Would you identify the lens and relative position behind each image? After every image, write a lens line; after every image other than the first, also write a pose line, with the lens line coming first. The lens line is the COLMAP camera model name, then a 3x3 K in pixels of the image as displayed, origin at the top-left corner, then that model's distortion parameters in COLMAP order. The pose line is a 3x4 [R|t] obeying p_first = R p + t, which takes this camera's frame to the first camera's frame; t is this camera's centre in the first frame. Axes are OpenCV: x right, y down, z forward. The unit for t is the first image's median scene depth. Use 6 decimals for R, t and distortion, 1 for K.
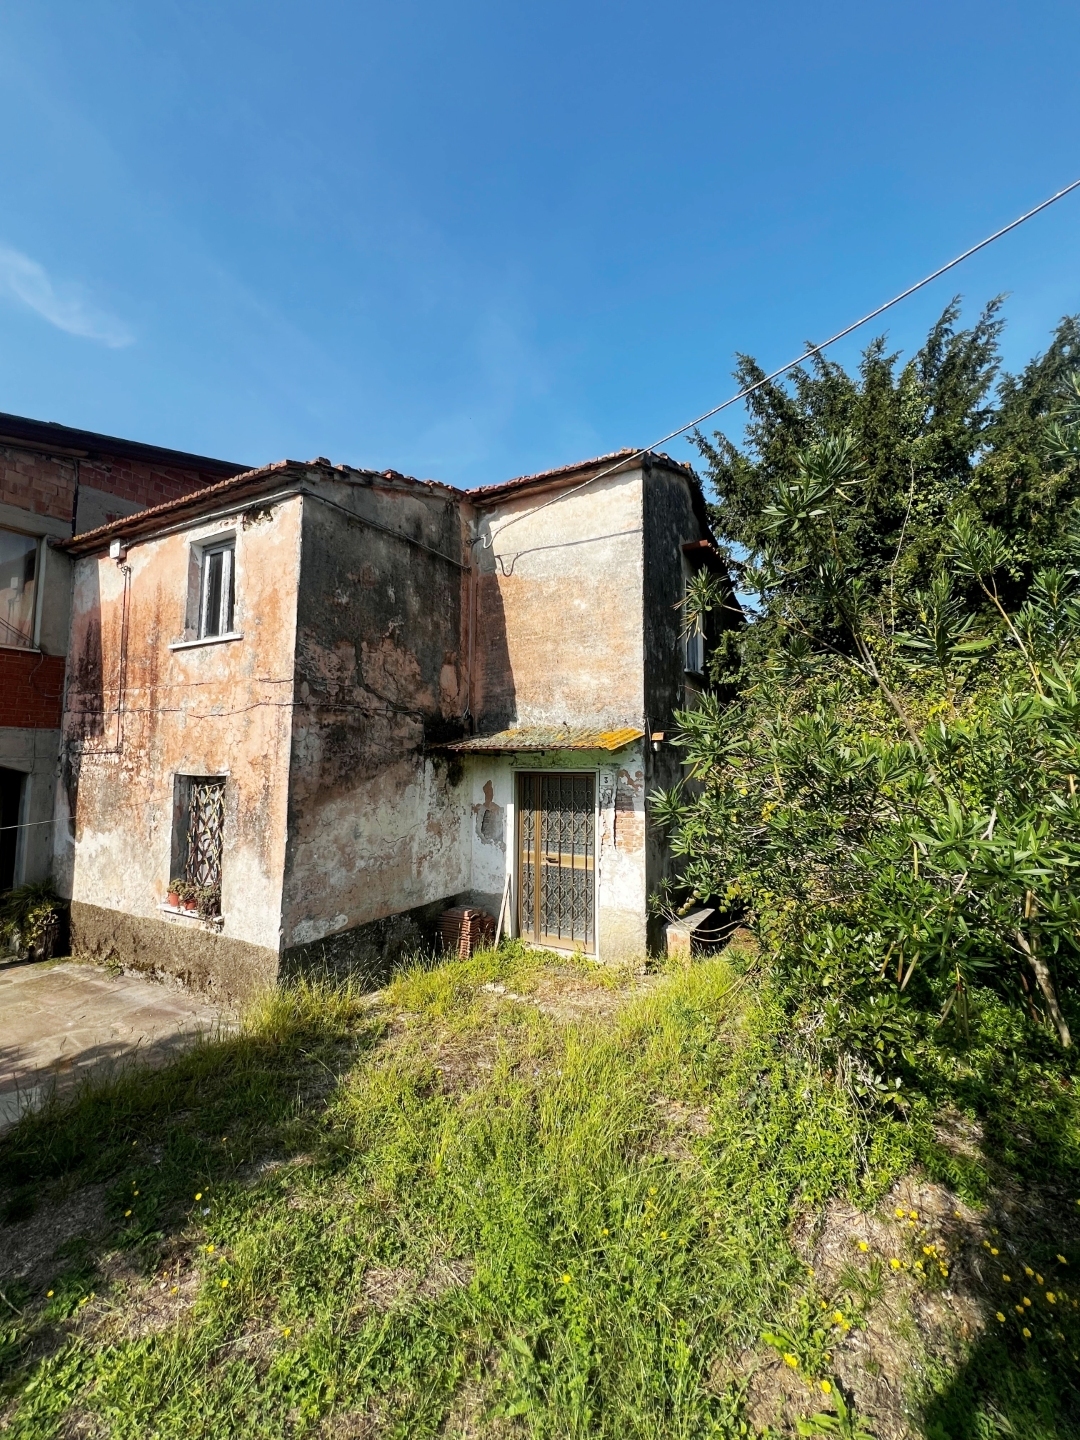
lens RADIAL K [[574.8, 0, 548.4], [0, 574.8, 718.5], [0, 0, 1]] dist [0.003920, 0.000219]
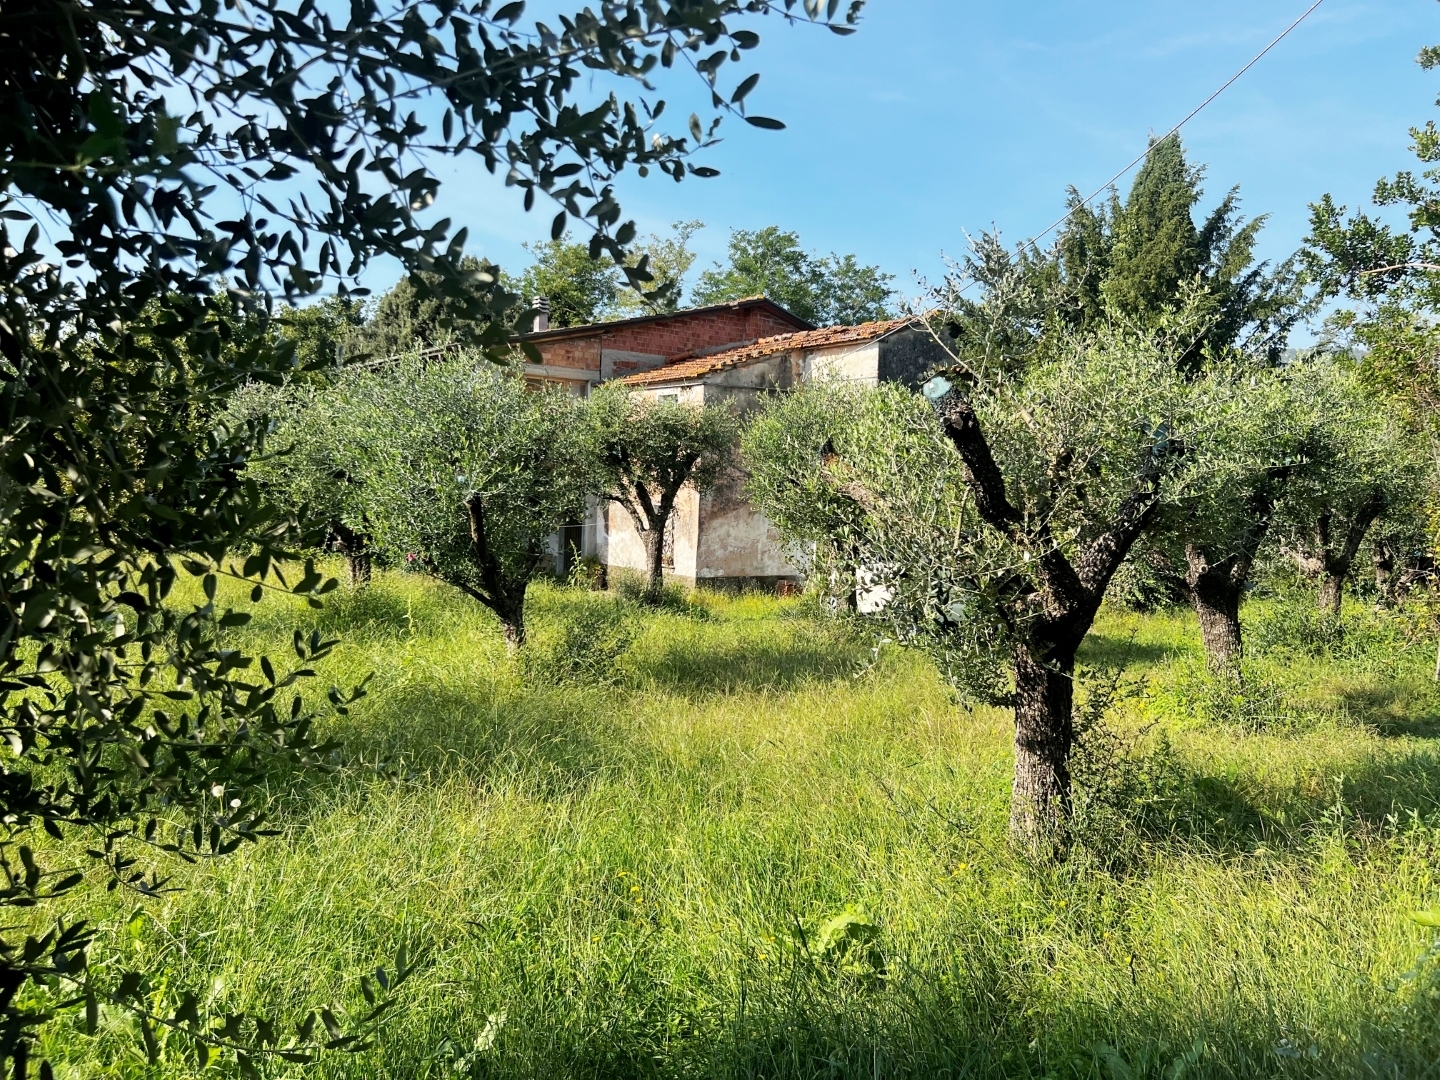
lens RADIAL K [[1094.5, 0, 720.0], [0, 1094.5, 540.3], [0, 0, 1]] dist [0.000382, 0.000005]
pose [[0.901961, 0.047729, -0.429172, 1.384079], [0.002219, 0.993347, 0.115137, -0.248733], [0.431812, -0.104801, 0.895854, -2.659717]]
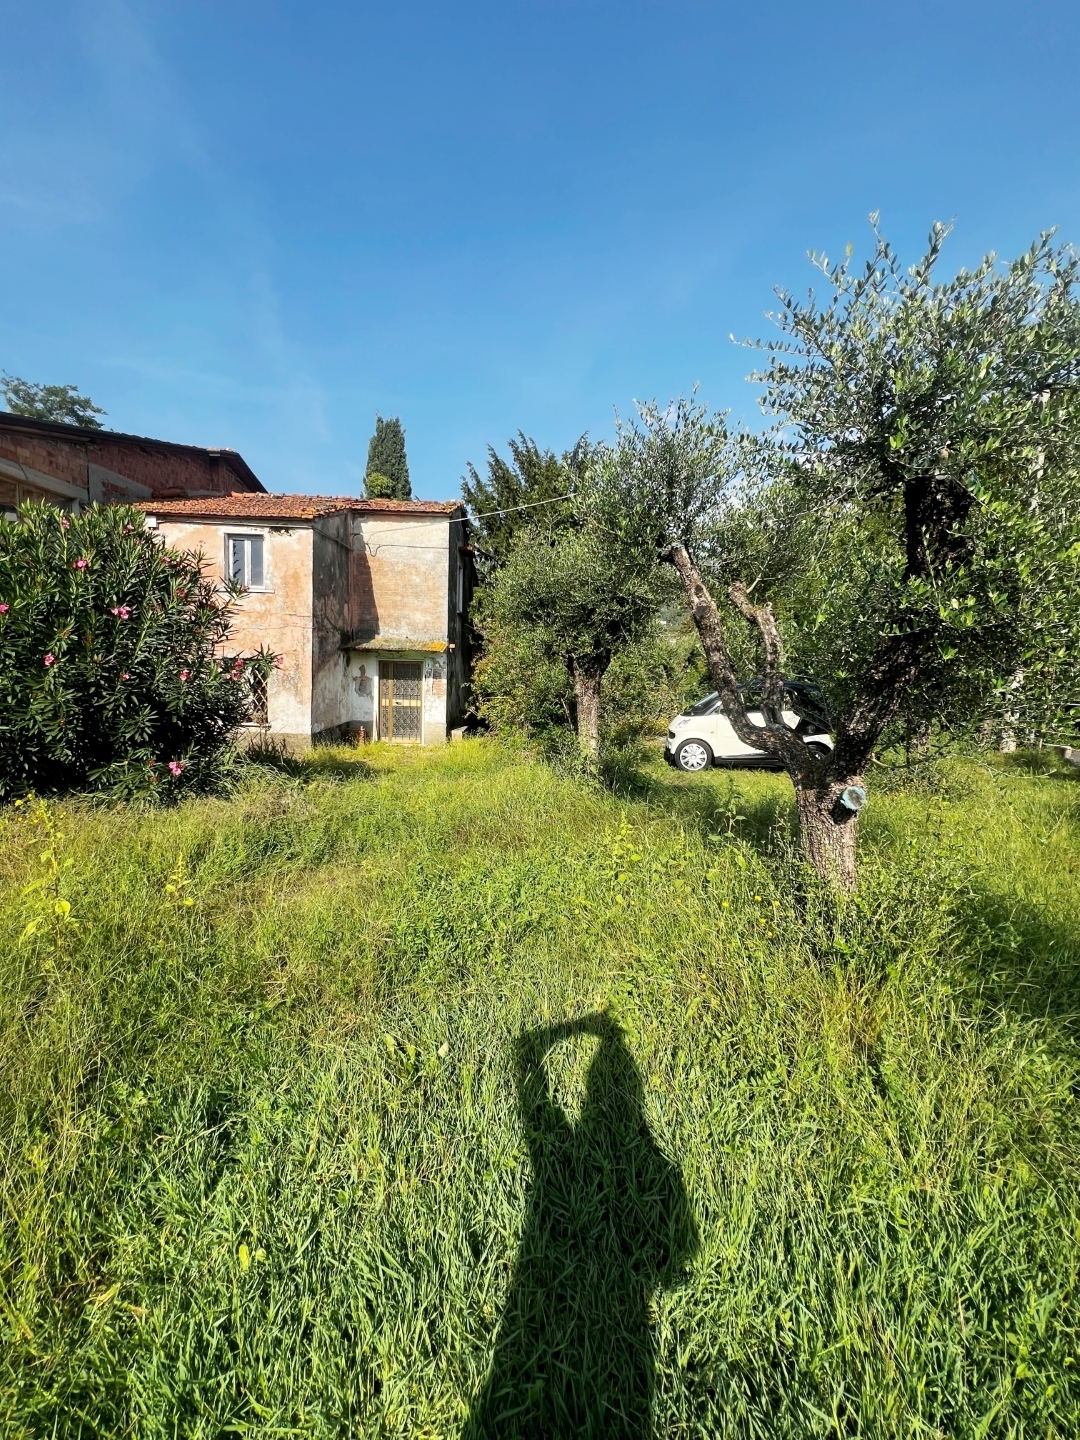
lens RADIAL K [[574.8, 0, 530.1], [0, 574.8, 718.3], [0, 0, 1]] dist [0.003920, 0.000219]
pose [[0.874302, -0.023031, 0.484836, -0.704415], [-0.067565, 0.983374, 0.168553, -0.100112], [-0.480657, -0.180124, 0.858210, -1.232793]]
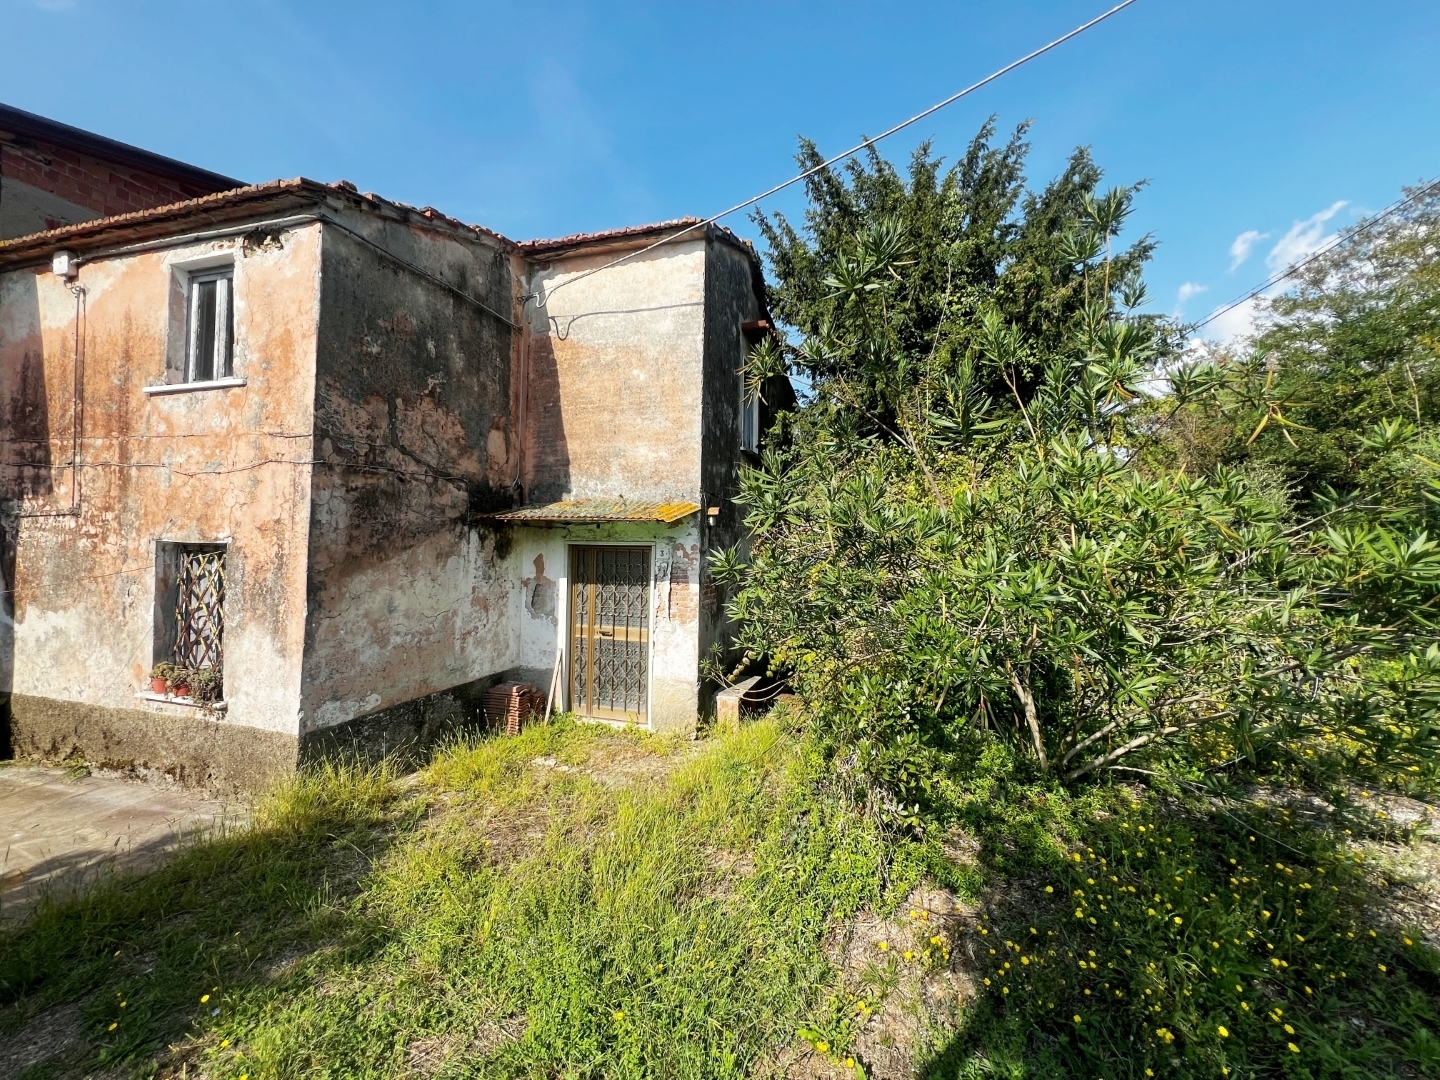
lens RADIAL K [[574.8, 0, 718.8], [0, 574.8, 532.2], [0, 0, 1]] dist [0.003920, 0.000219]
pose [[0.979184, 0.015865, 0.202354, -0.007062], [-0.027408, 0.998144, 0.054373, 0.014245], [-0.201116, -0.058788, 0.977802, -0.001840]]
